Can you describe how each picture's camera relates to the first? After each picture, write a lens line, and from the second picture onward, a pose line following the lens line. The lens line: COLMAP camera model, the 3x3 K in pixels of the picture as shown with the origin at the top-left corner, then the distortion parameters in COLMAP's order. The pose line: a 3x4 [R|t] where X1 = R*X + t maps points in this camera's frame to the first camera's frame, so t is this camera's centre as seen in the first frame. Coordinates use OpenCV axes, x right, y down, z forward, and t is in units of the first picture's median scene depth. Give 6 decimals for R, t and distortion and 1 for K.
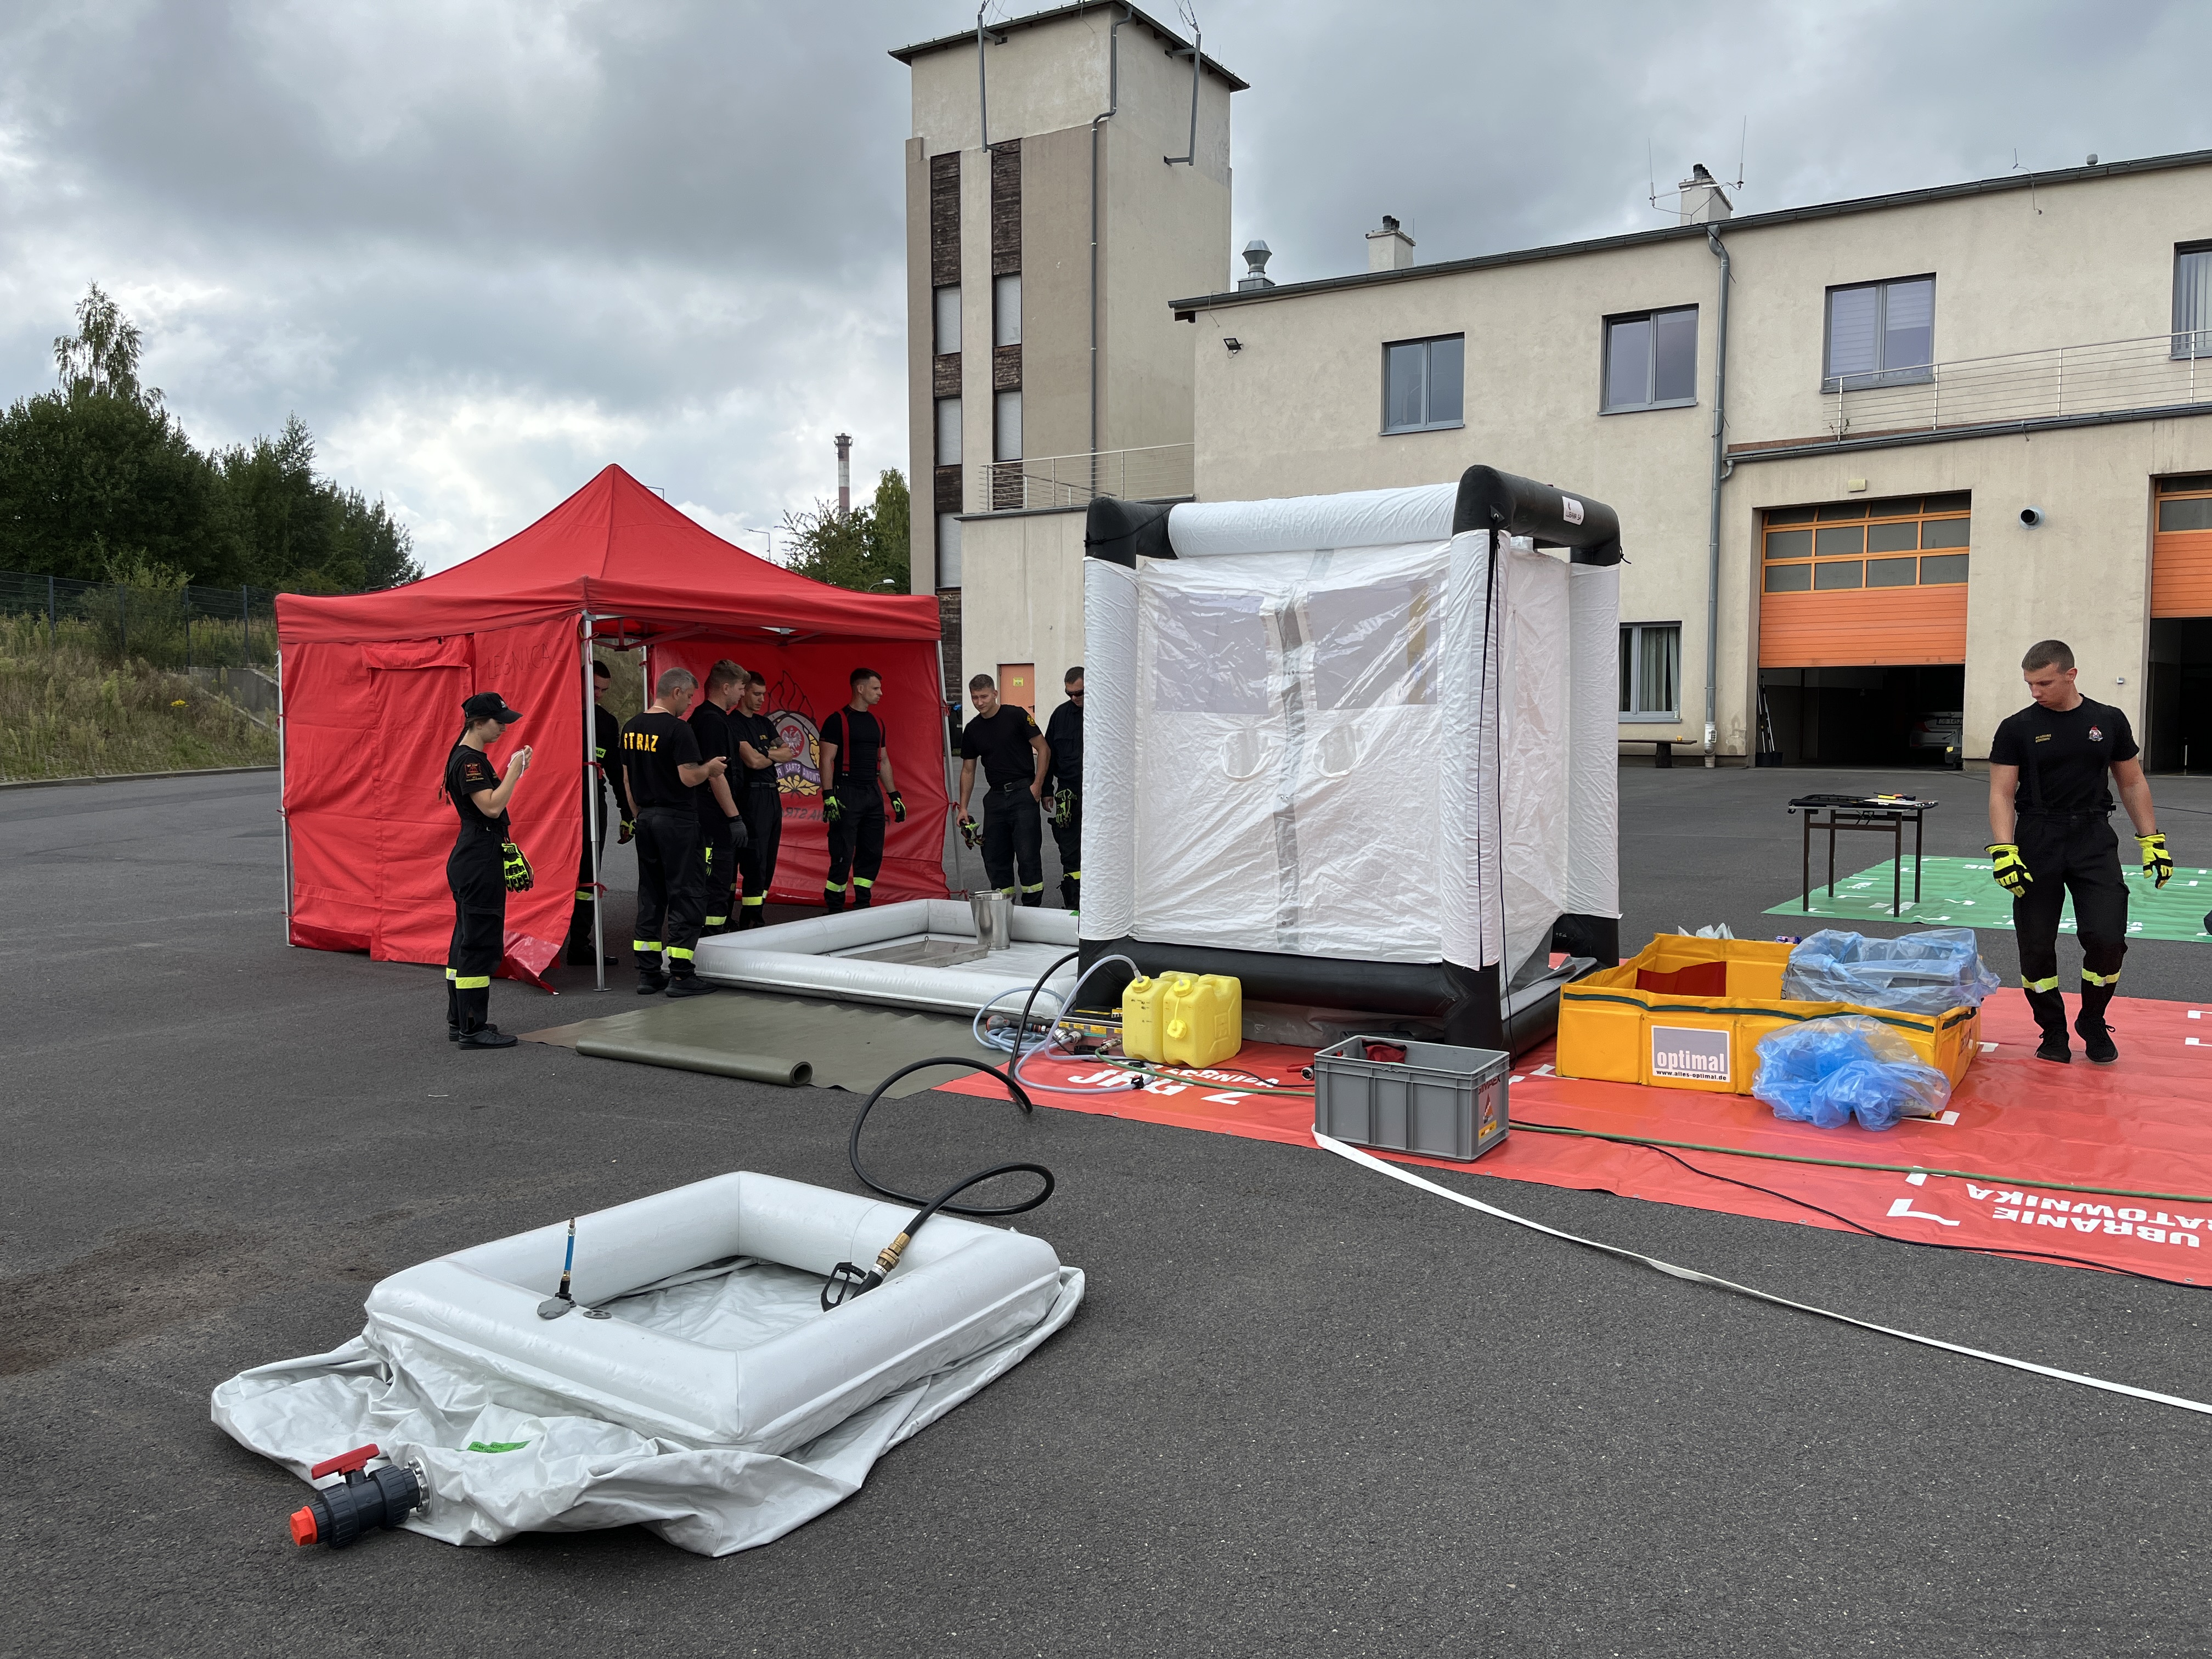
lens RADIAL K [[1644.8, 0, 1108.4], [0, 1644.8, 843.0], [0, 0, 1]] dist [0.046699, -0.081513]
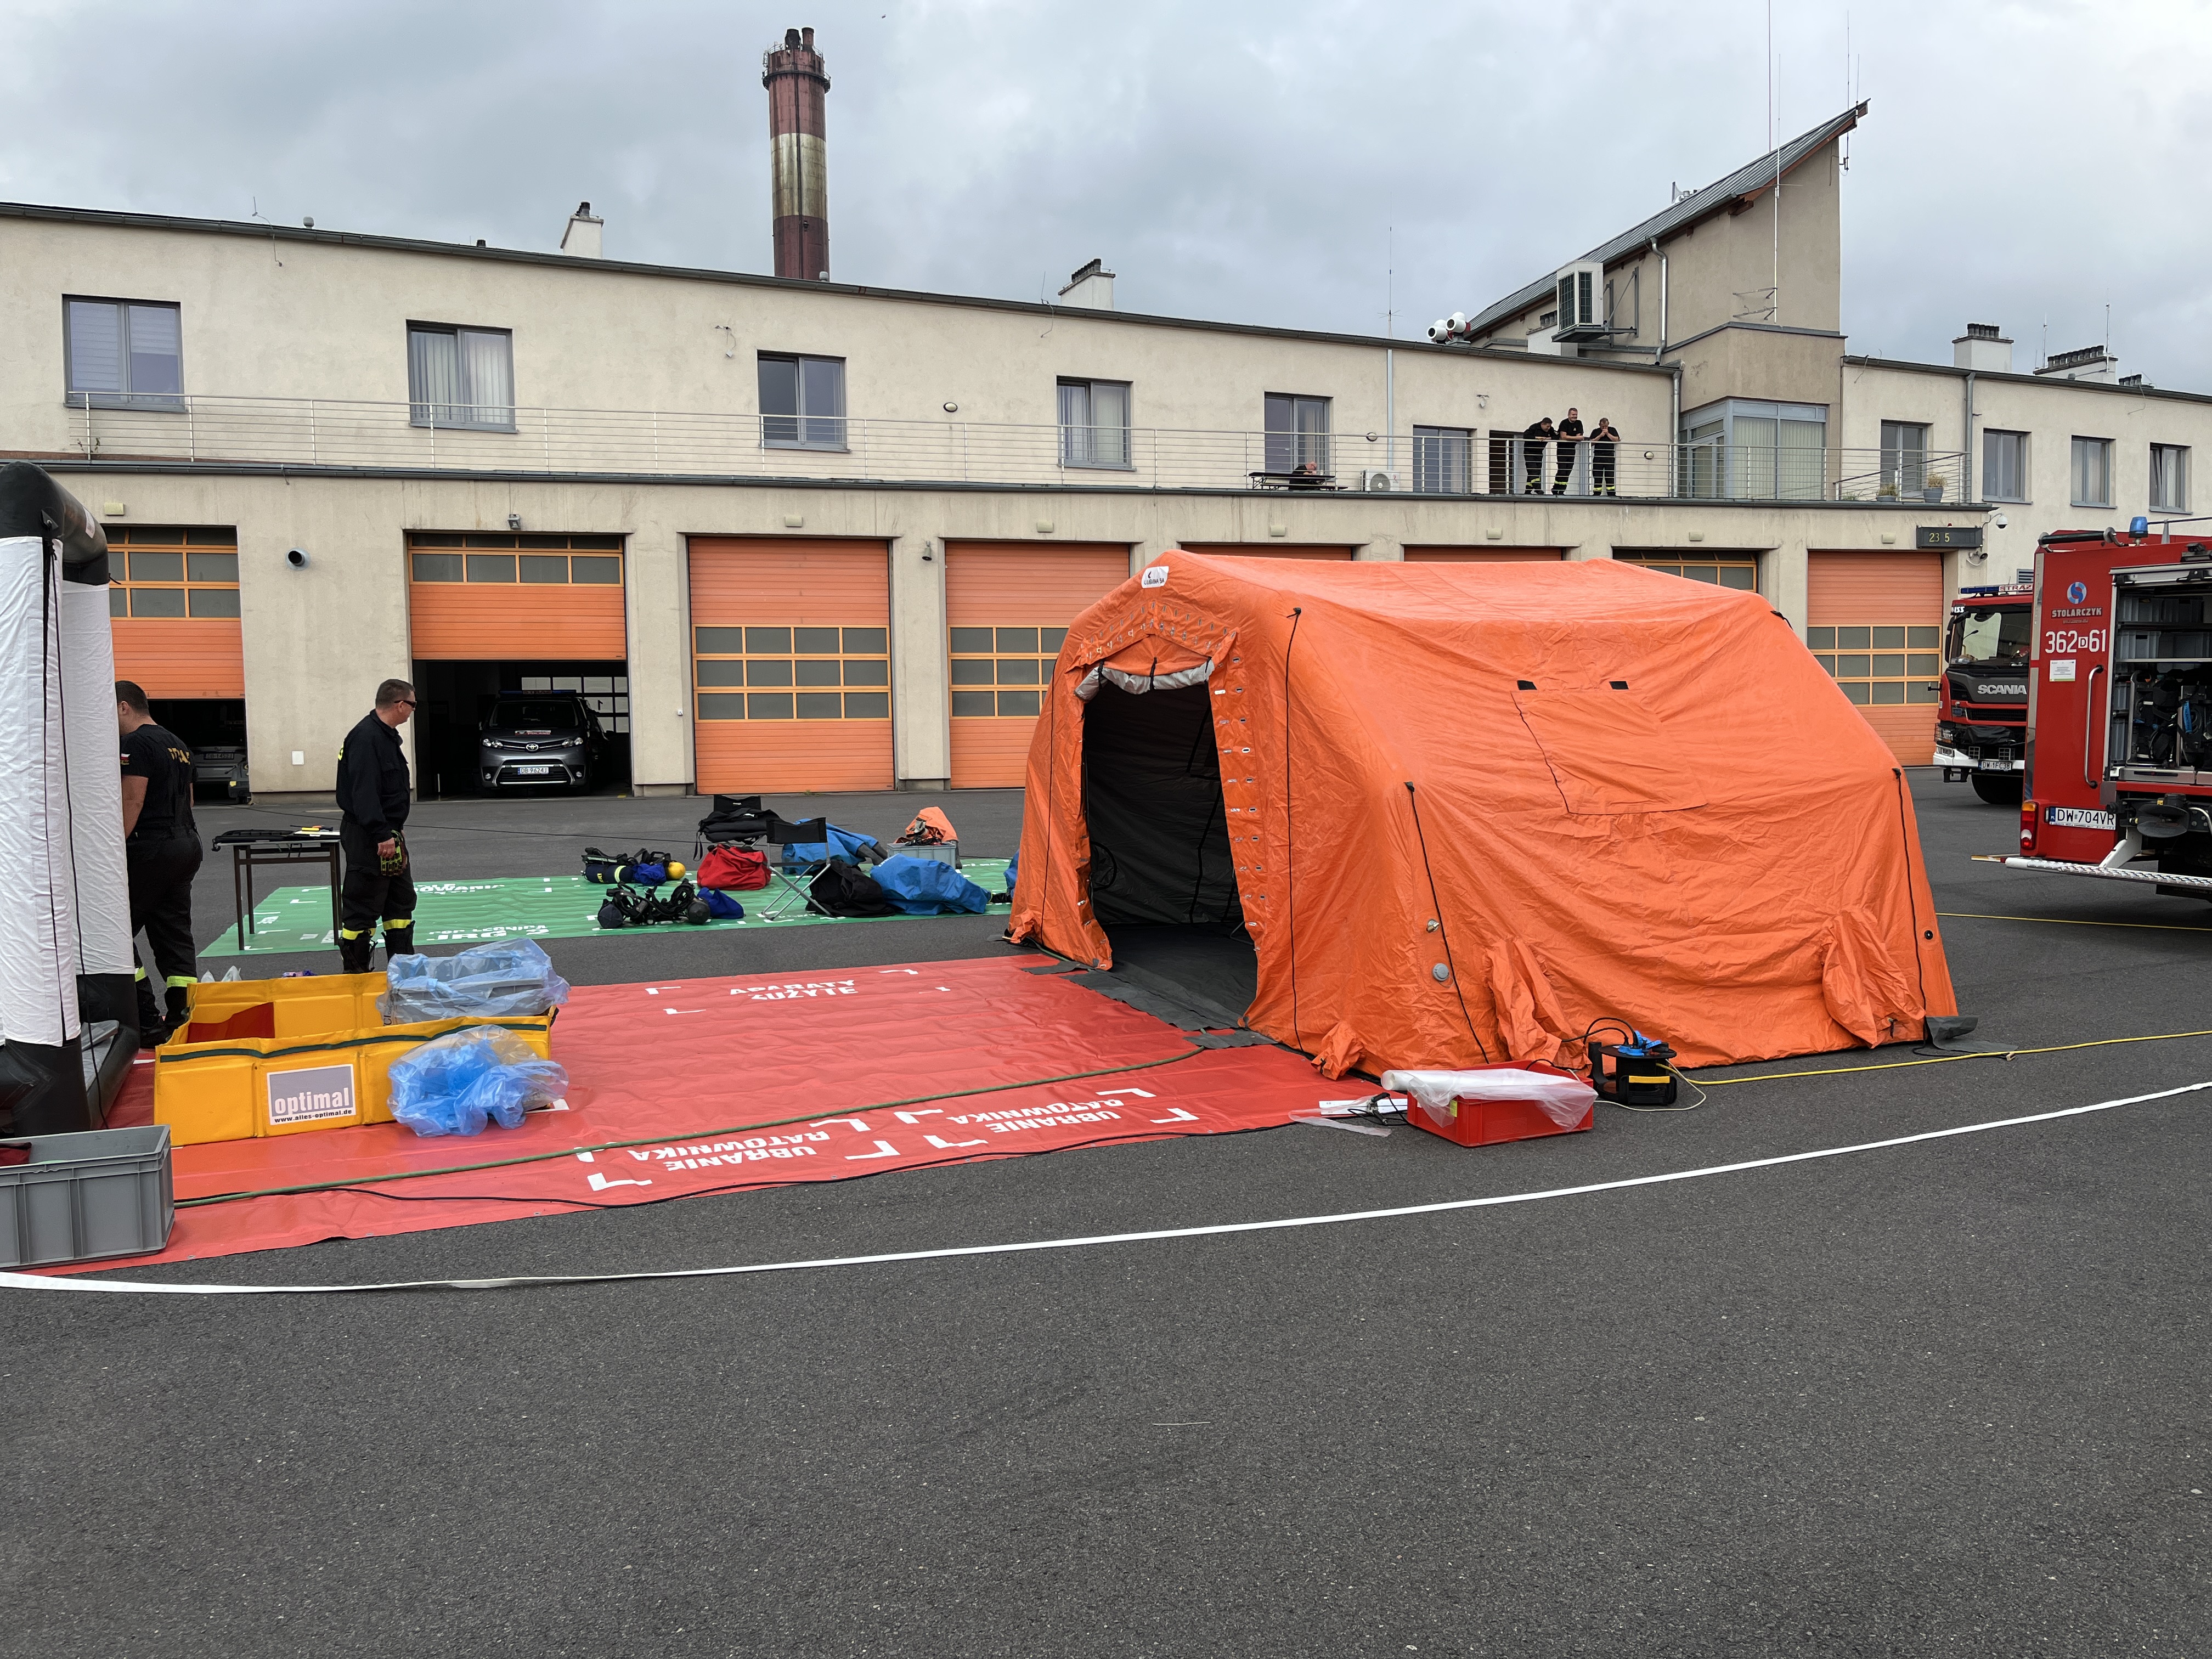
lens RADIAL K [[1644.8, 0, 1108.4], [0, 1644.8, 843.0], [0, 0, 1]] dist [0.046699, -0.081513]
pose [[0.546894, -0.058978, 0.835122, -0.195035], [0.076387, 0.996870, 0.020378, -0.004425], [-0.833710, 0.052648, 0.549688, 0.061108]]
